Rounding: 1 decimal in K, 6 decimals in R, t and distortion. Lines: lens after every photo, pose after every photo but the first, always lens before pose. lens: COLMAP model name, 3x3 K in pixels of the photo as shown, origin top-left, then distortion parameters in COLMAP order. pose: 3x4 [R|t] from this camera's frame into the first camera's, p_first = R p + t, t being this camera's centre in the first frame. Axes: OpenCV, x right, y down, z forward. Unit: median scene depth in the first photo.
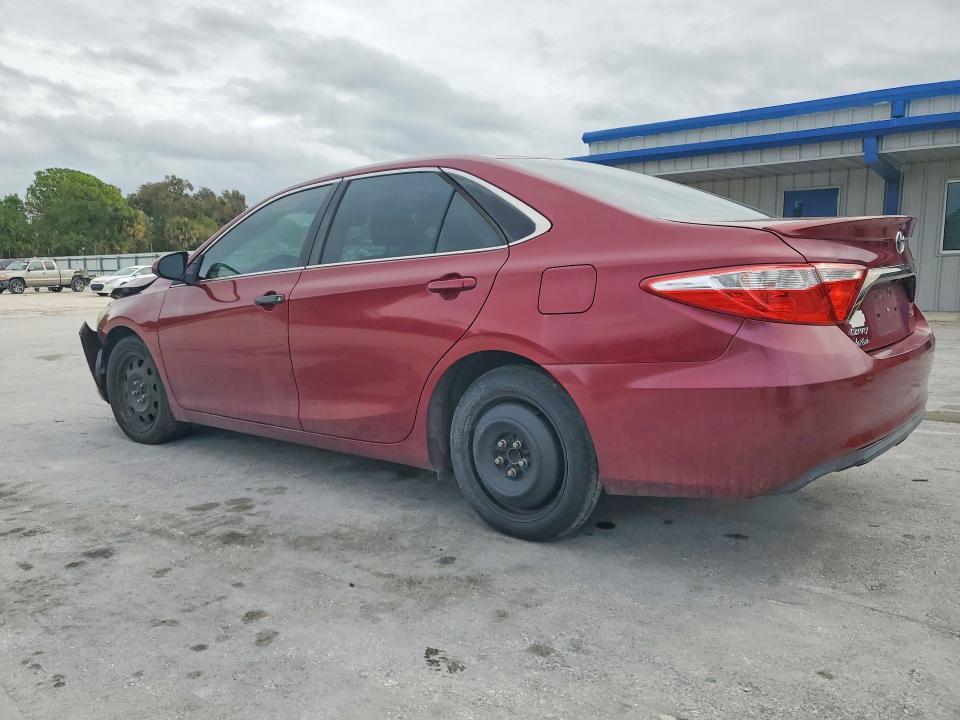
lens RADIAL K [[743.7, 0, 472.3], [0, 743.7, 361.2], [0, 0, 1]] dist [-0.009706, 0.062001]
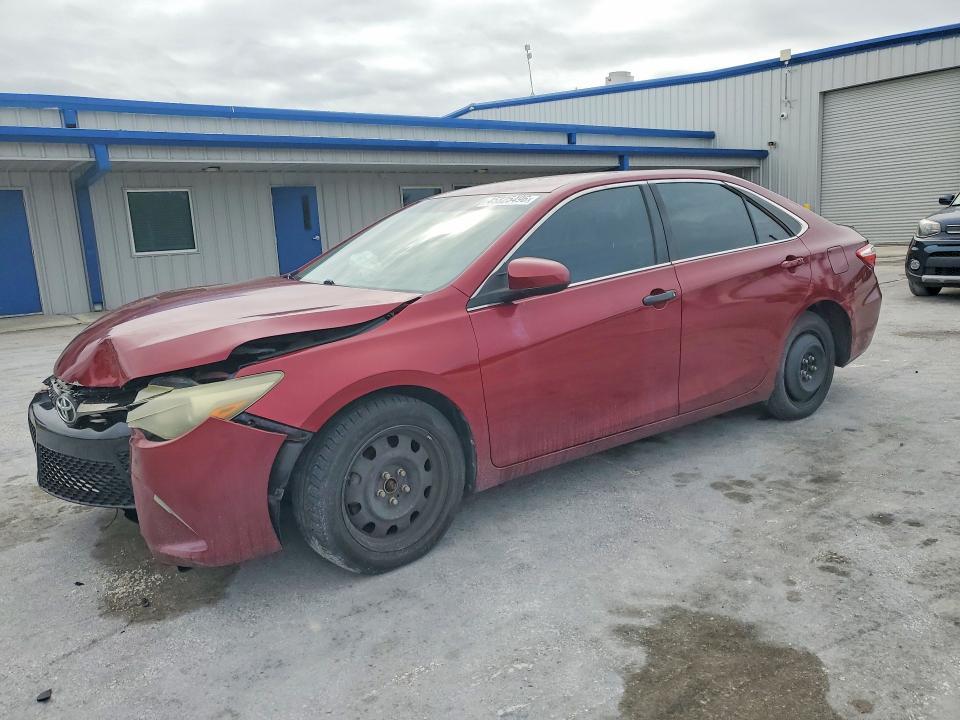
lens RADIAL K [[743.7, 0, 472.3], [0, 743.7, 361.2], [0, 0, 1]] dist [-0.009706, 0.062001]
pose [[0.229379, -0.156528, 0.960669, -1.571034], [0.167907, 0.978551, 0.119351, -0.190554], [-0.958745, 0.133926, 0.250741, 1.206826]]
